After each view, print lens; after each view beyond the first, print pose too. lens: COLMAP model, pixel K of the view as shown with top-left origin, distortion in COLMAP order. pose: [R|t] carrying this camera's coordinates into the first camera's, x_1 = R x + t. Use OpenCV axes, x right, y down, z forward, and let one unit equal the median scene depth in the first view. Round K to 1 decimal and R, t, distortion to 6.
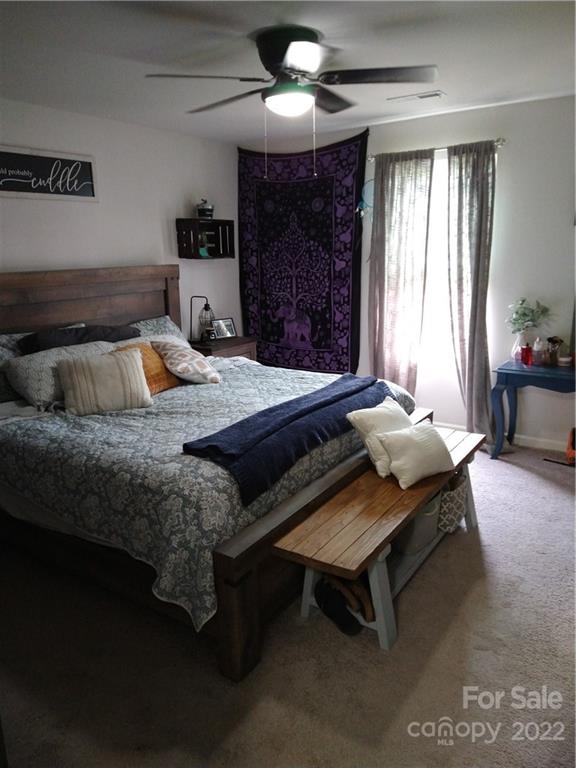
lens RADIAL K [[561.7, 0, 288.5], [0, 561.7, 381.5], [0, 0, 1]] dist [0.097138, -0.129075]
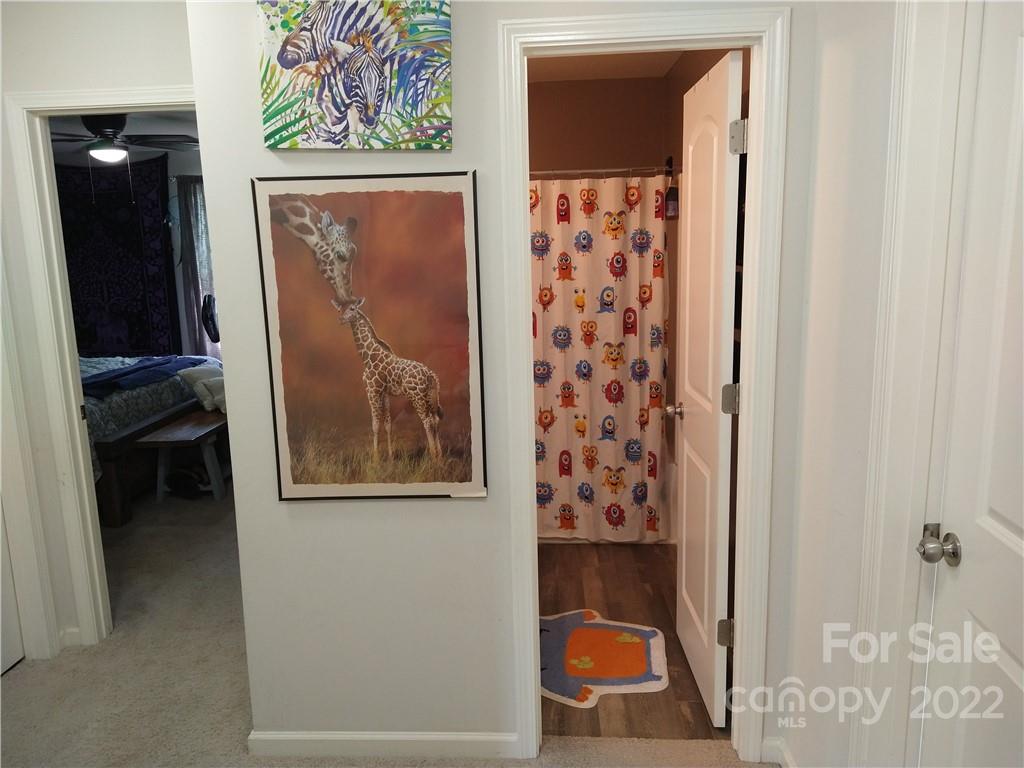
lens RADIAL K [[748.9, 0, 505.9], [0, 748.9, 372.9], [0, 0, 1]] dist [0.097138, -0.129075]
pose [[0.857317, -0.086554, 0.507460, -0.096312], [0.127239, 0.990806, -0.045967, 0.160837], [-0.498816, 0.103977, 0.860448, -0.644588]]
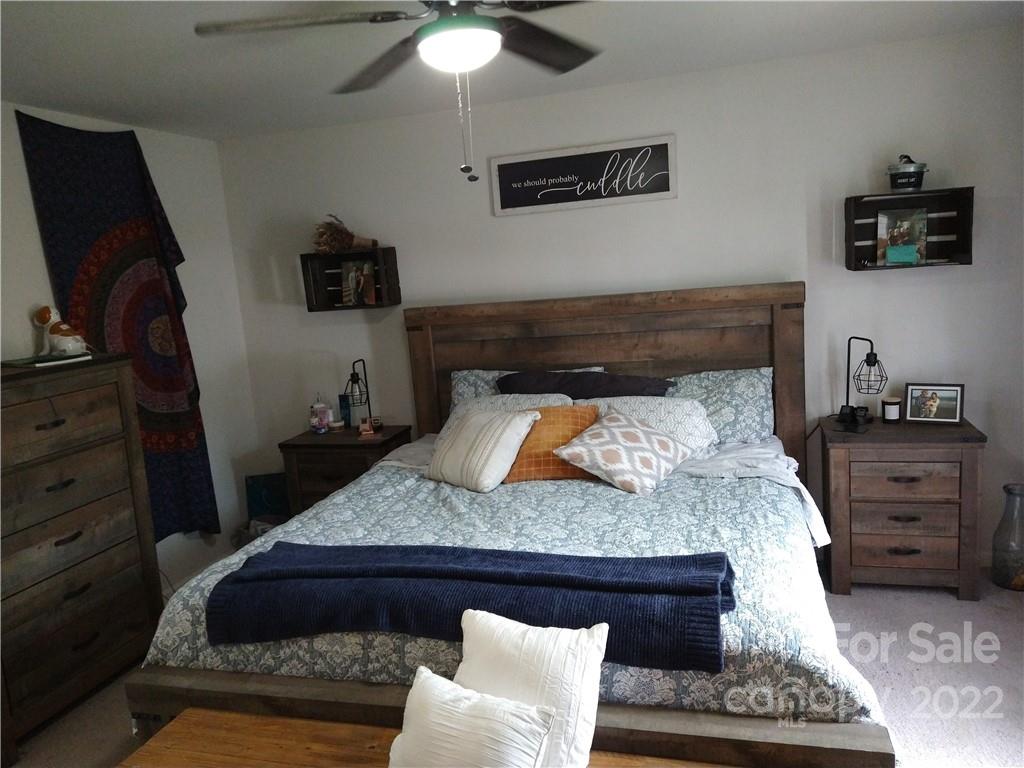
lens RADIAL K [[748.9, 0, 510.0], [0, 748.9, 386.8], [0, 0, 1]] dist [0.097138, -0.129075]
pose [[0.298638, 0.151960, -0.942191, 0.477356], [-0.152934, 0.982104, 0.109923, -0.146657], [0.942033, 0.111266, 0.316533, 0.504101]]
